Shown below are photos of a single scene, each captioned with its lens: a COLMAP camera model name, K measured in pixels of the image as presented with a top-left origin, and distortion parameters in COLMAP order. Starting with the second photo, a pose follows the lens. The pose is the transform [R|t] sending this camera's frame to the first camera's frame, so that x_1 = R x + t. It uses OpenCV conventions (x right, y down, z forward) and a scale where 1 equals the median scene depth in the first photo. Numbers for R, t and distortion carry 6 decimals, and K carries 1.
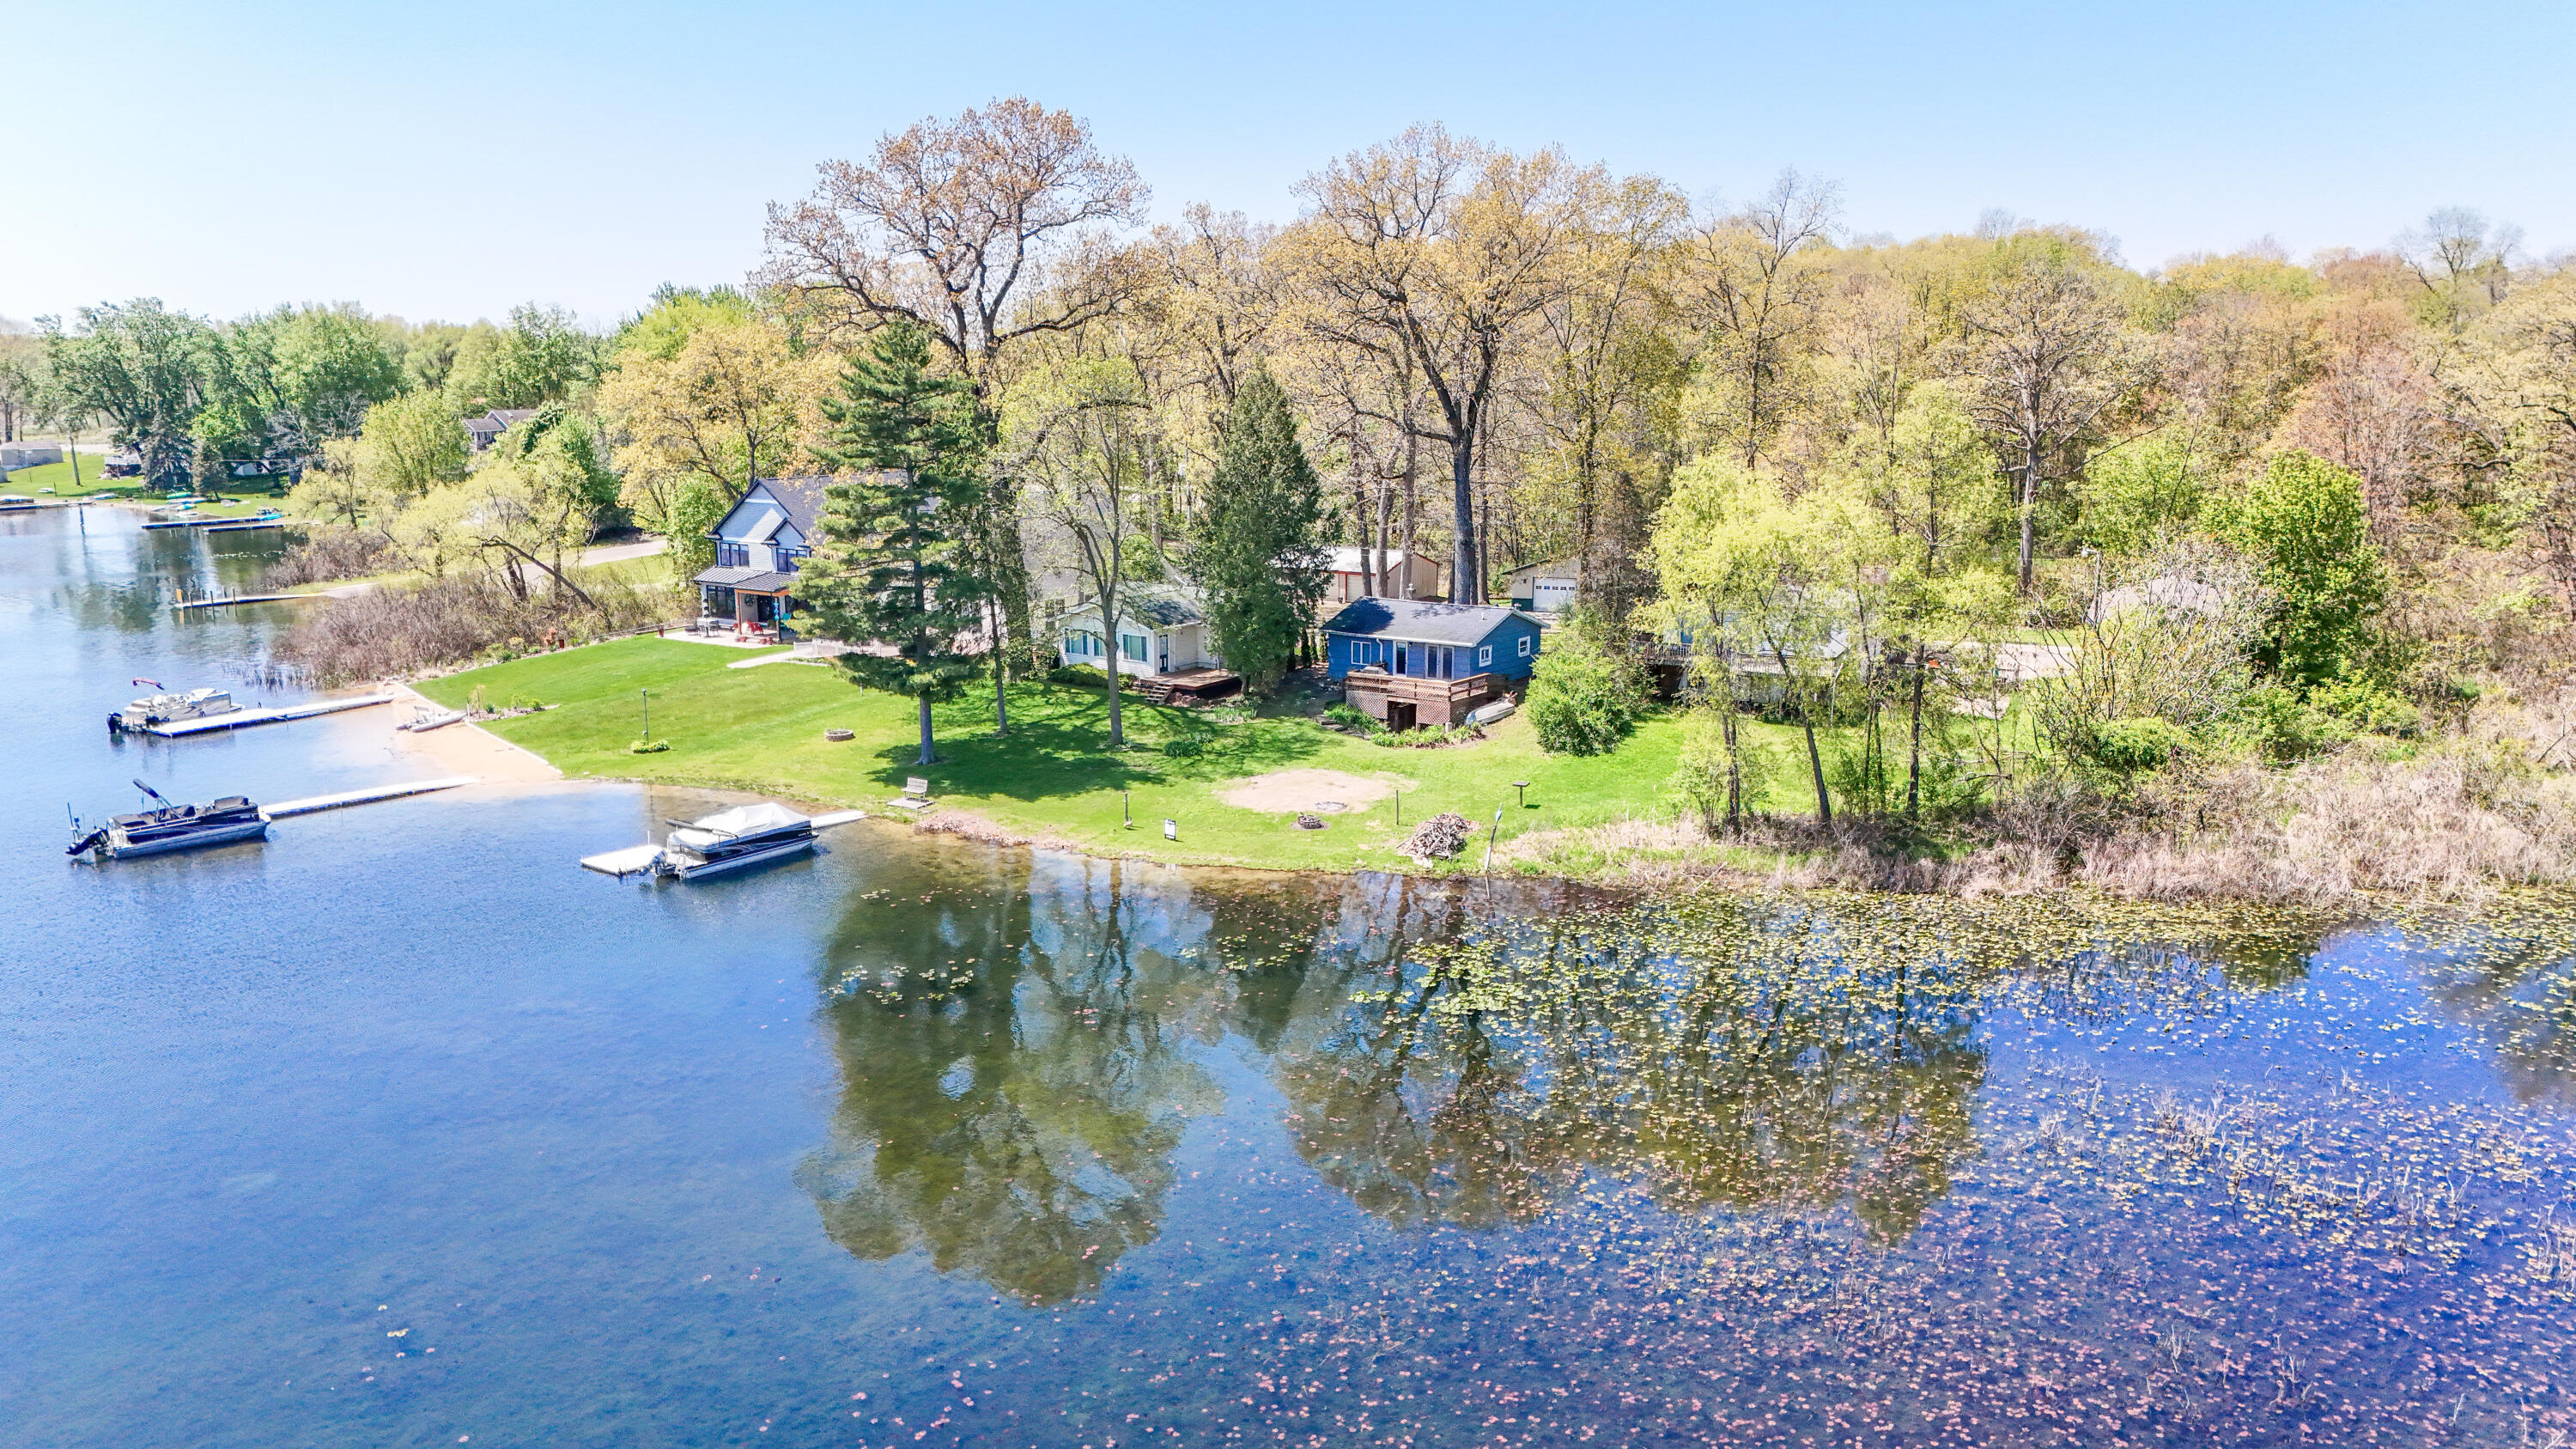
lens RADIAL K [[1882.3, 0, 1293.4], [0, 1882.3, 726.5], [0, 0, 1]] dist [0.091424, -0.087429]
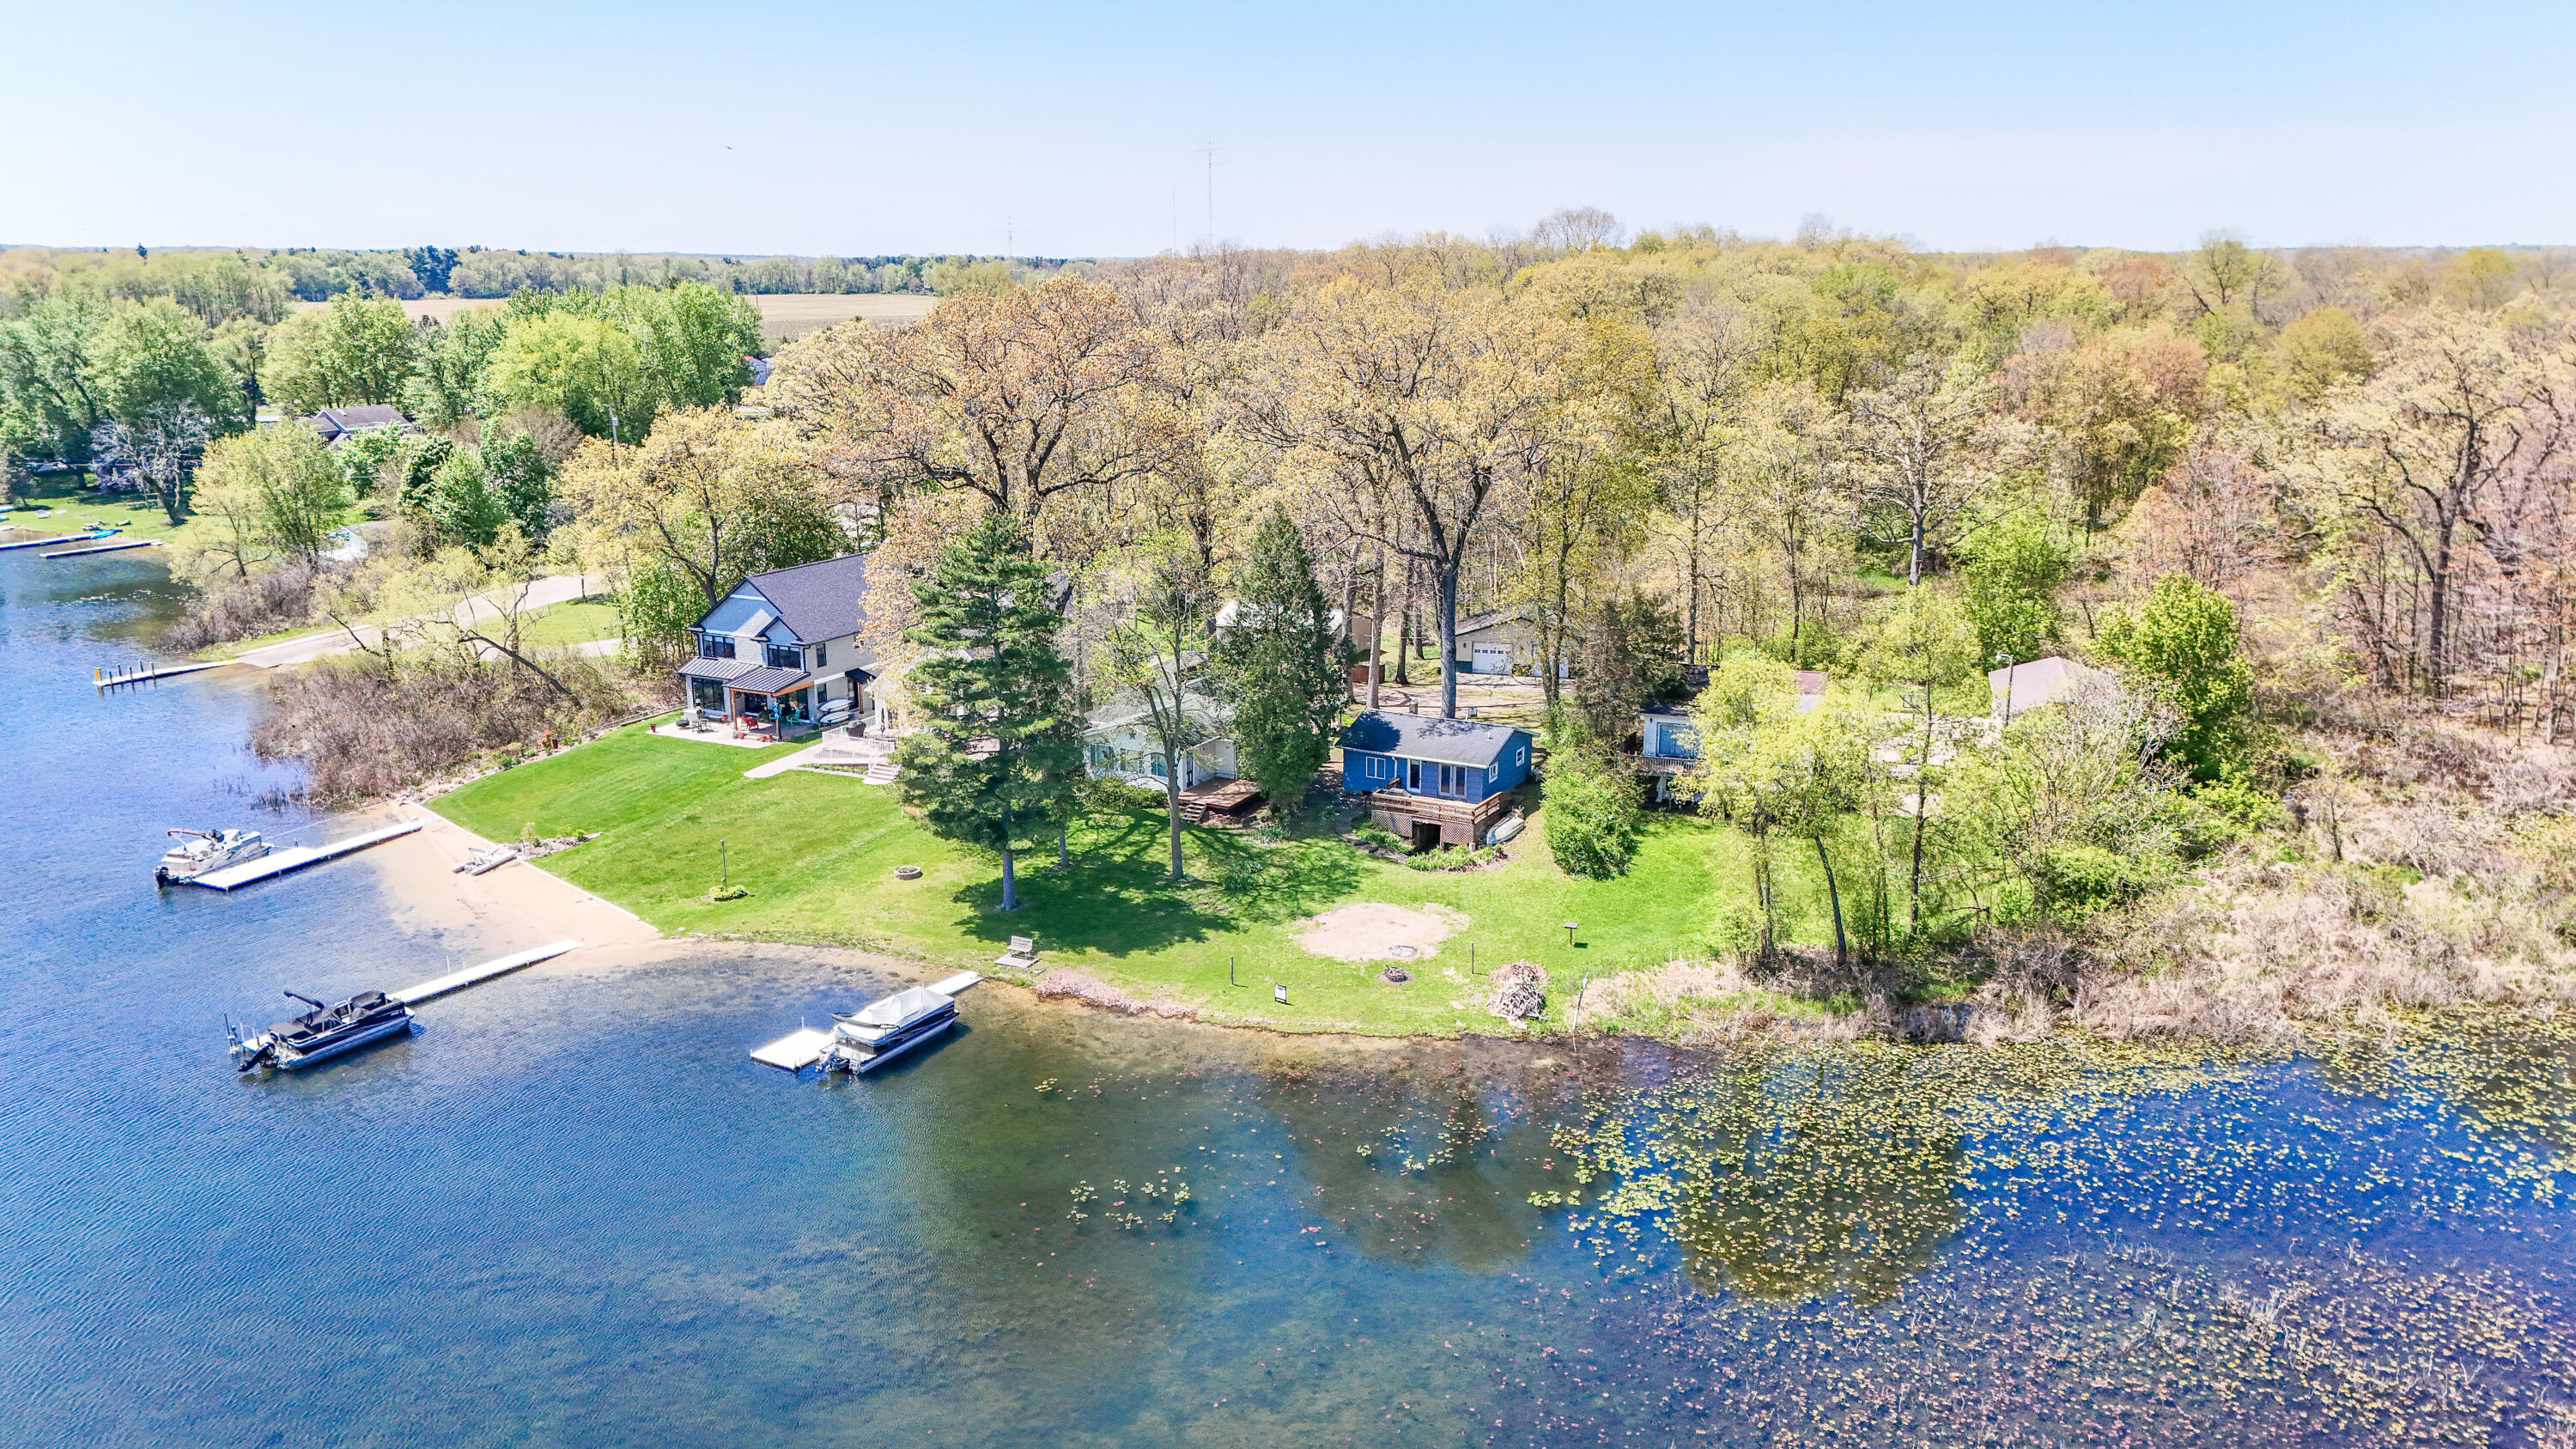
lens RADIAL K [[1878.7, 0, 1293.3], [0, 1878.7, 721.0], [0, 0, 1]] dist [0.091518, -0.084409]
pose [[0.992246, -0.027840, 0.121134, -0.159393], [0.021775, 0.998456, 0.051112, -0.137876], [-0.122370, -0.048078, 0.991319, -0.080575]]
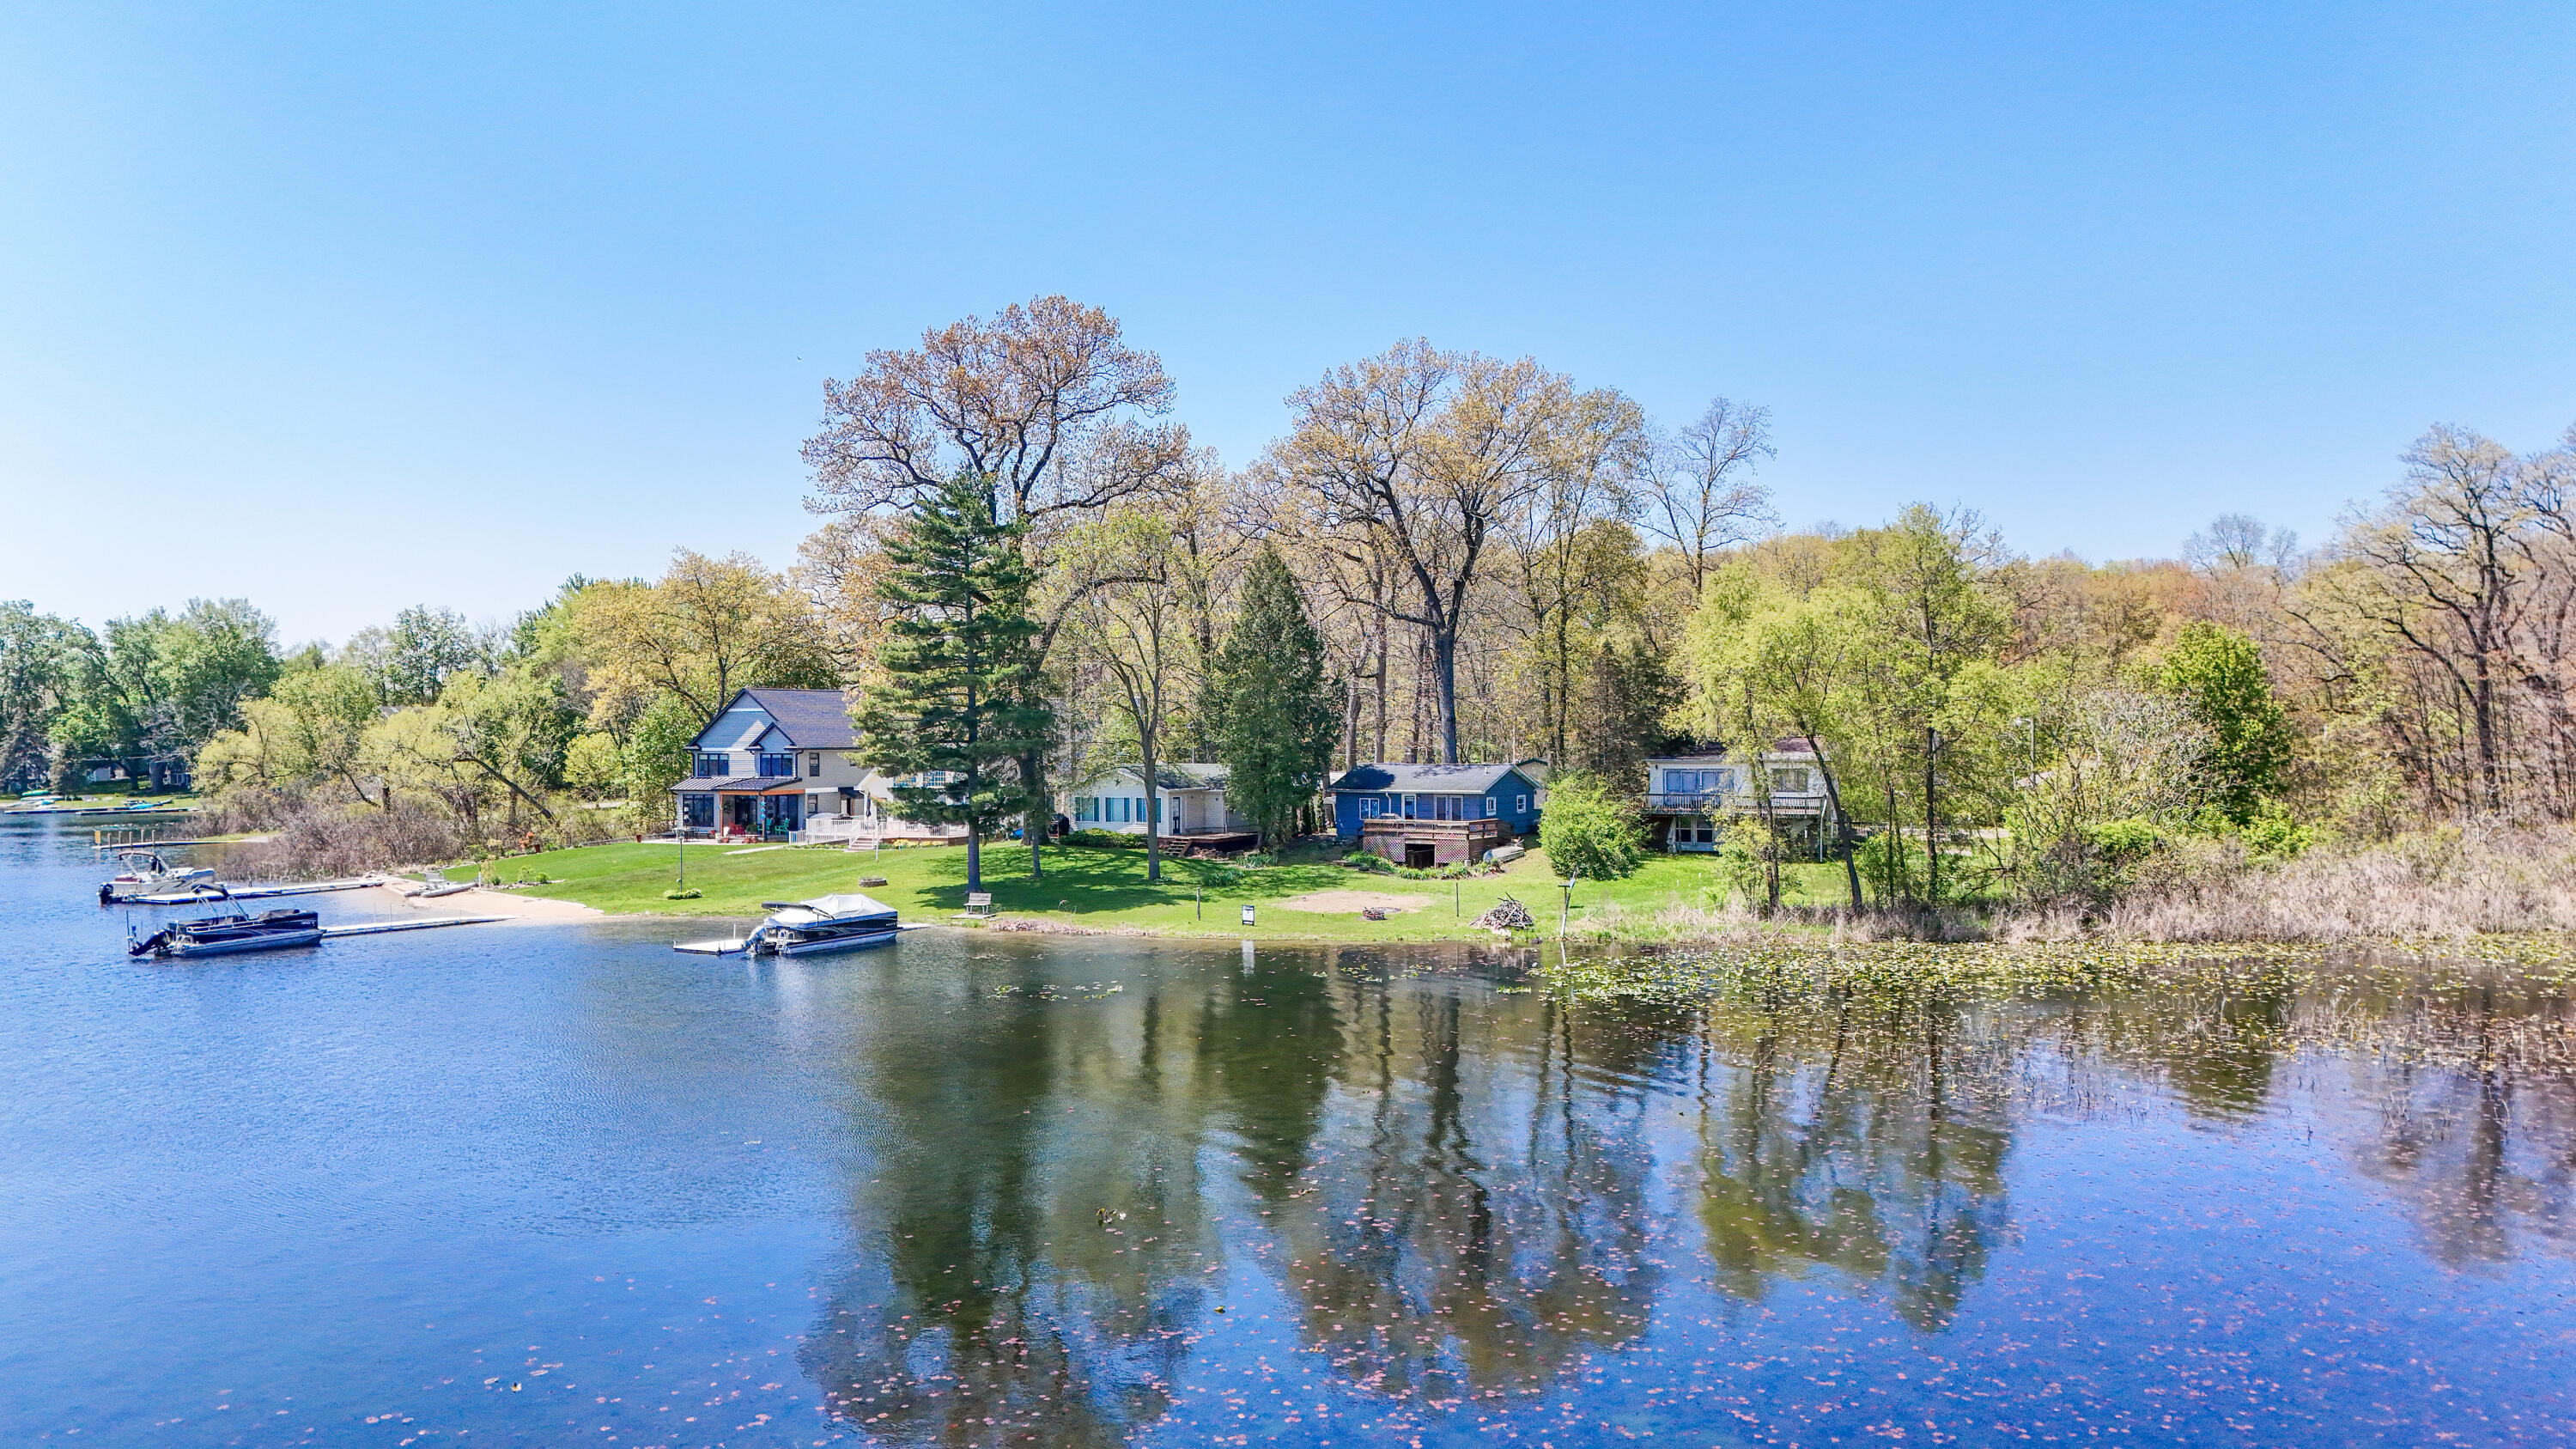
lens RADIAL K [[1878.7, 0, 1293.3], [0, 1878.7, 721.0], [0, 0, 1]] dist [0.091518, -0.084409]
pose [[0.995498, -0.002234, 0.094758, -0.117477], [0.020643, 0.980834, -0.193750, 0.127635], [-0.092509, 0.194834, 0.976464, -0.029318]]
